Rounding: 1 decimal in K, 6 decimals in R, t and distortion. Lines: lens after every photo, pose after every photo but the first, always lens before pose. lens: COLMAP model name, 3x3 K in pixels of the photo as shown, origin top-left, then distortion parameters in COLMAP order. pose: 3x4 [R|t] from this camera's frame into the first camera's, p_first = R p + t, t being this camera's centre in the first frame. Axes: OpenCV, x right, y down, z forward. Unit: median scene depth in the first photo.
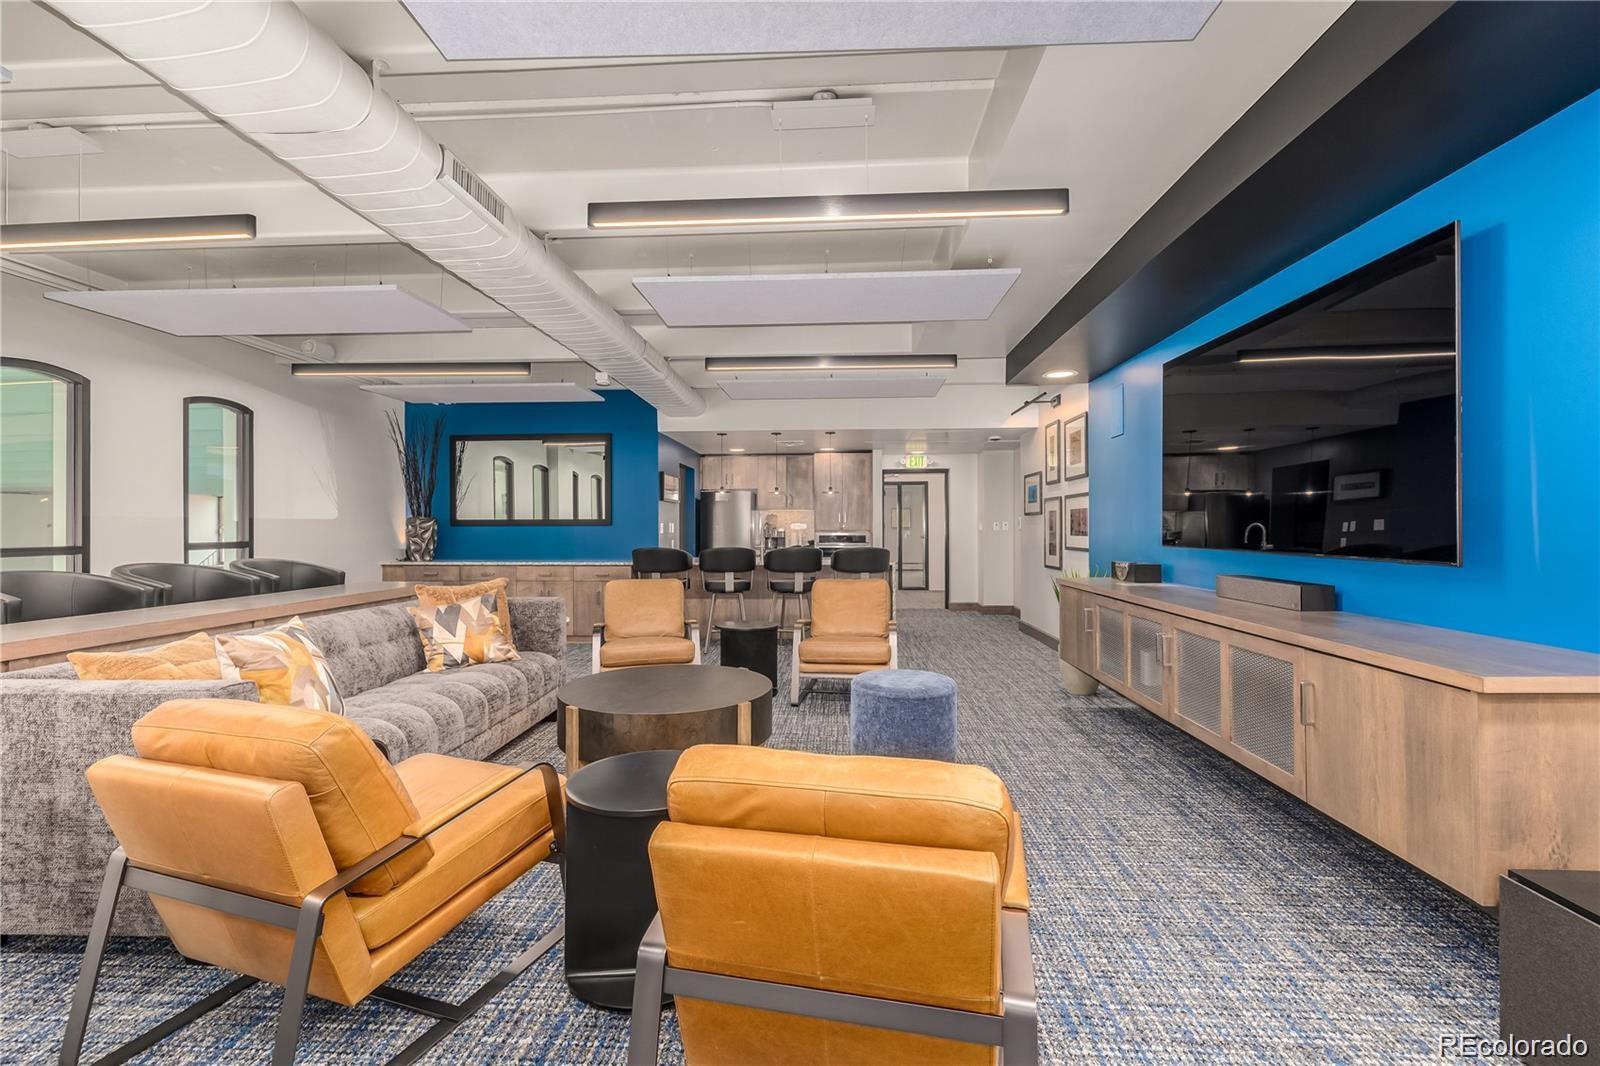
lens RADIAL K [[681.8, 0, 799.2], [0, 681.8, 532.6], [0, 0, 1]] dist [-0.001945, 0.000138]
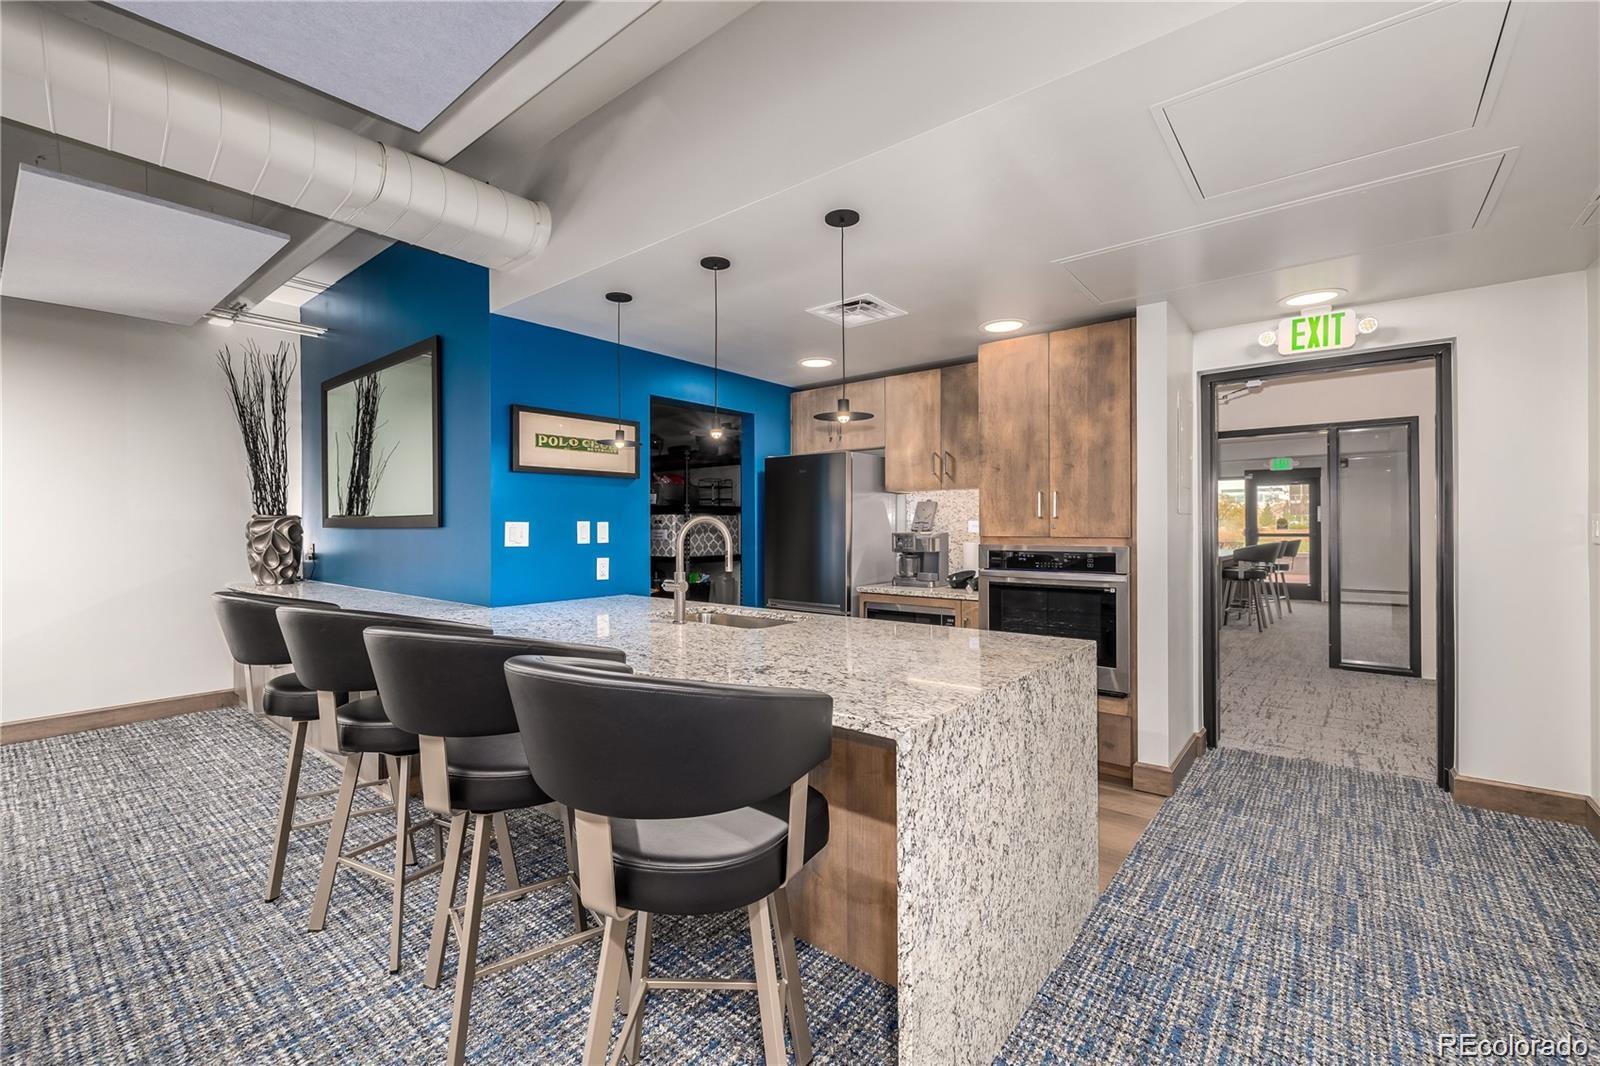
lens RADIAL K [[681.8, 0, 809.3], [0, 681.8, 522.0], [0, 0, 1]] dist [-0.001945, 0.000138]
pose [[0.823566, -0.004299, -0.567204, 0.200489], [-0.001627, 0.999949, -0.009942, -0.010293], [0.567218, 0.009110, 0.823518, 0.747864]]
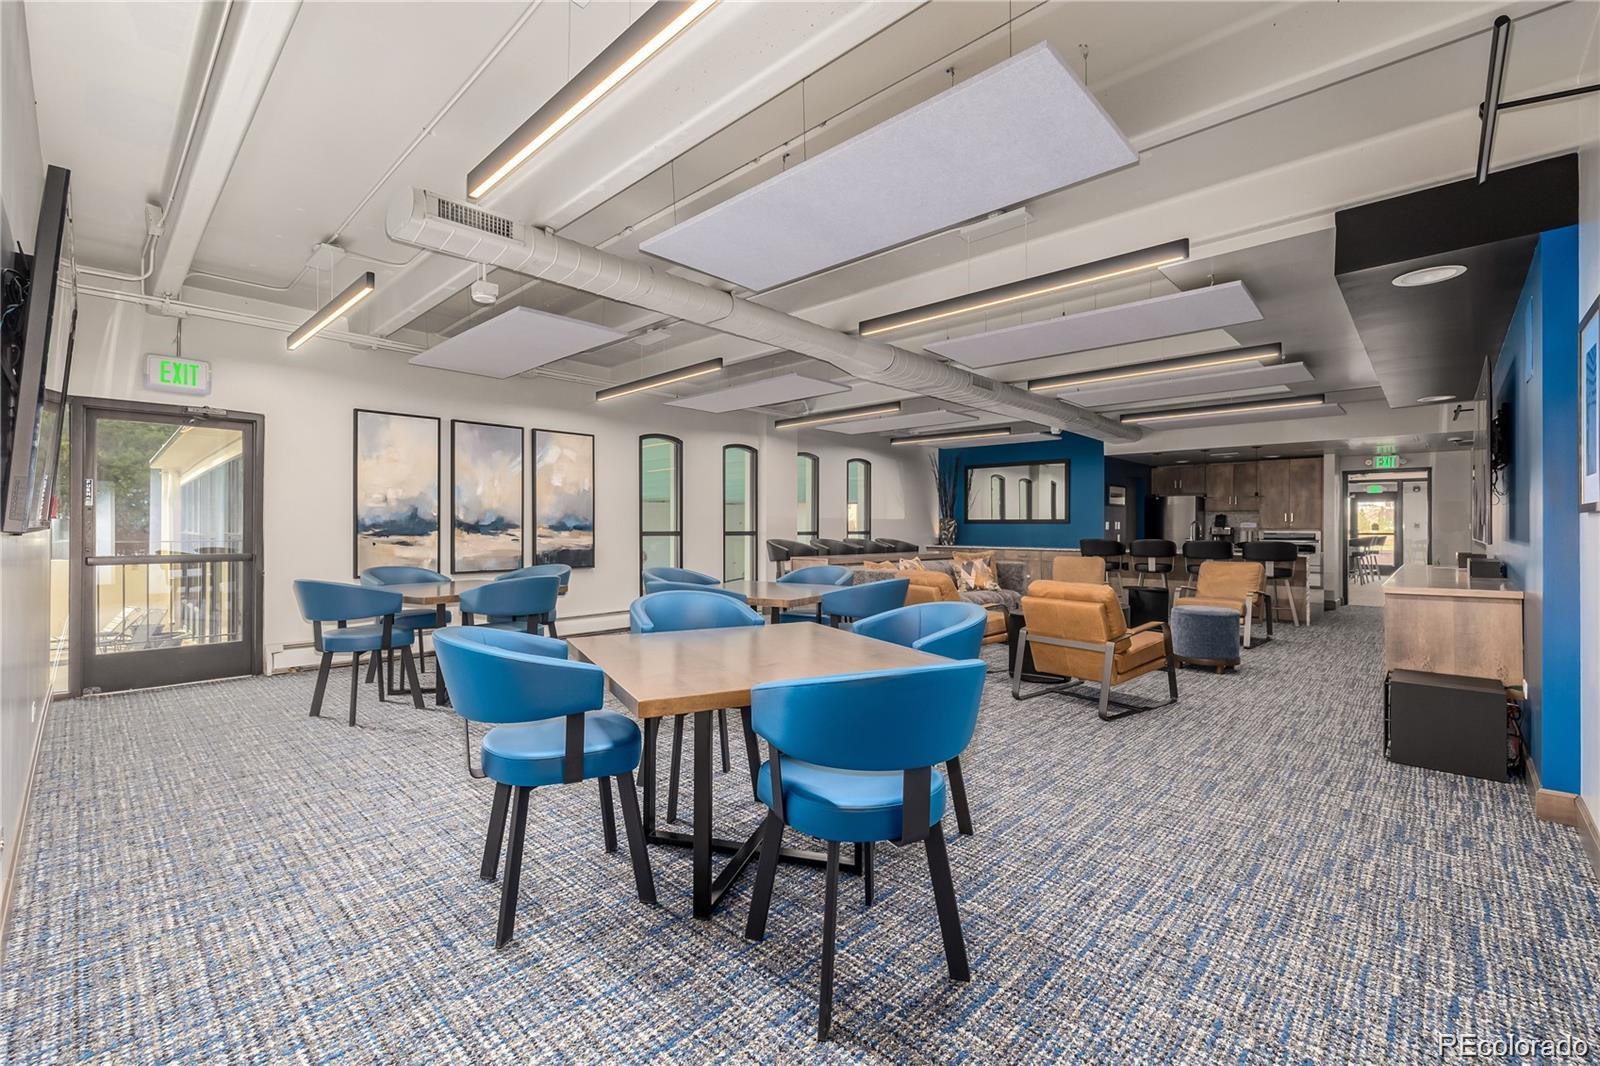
lens RADIAL K [[681.8, 0, 794.8], [0, 681.8, 526.4], [0, 0, 1]] dist [-0.001945, 0.000138]
pose [[0.762116, 0.004767, -0.647423, 0.202038], [-0.010230, 0.999937, -0.004679, 0.007435], [0.647360, 0.010188, 0.762116, -0.437602]]
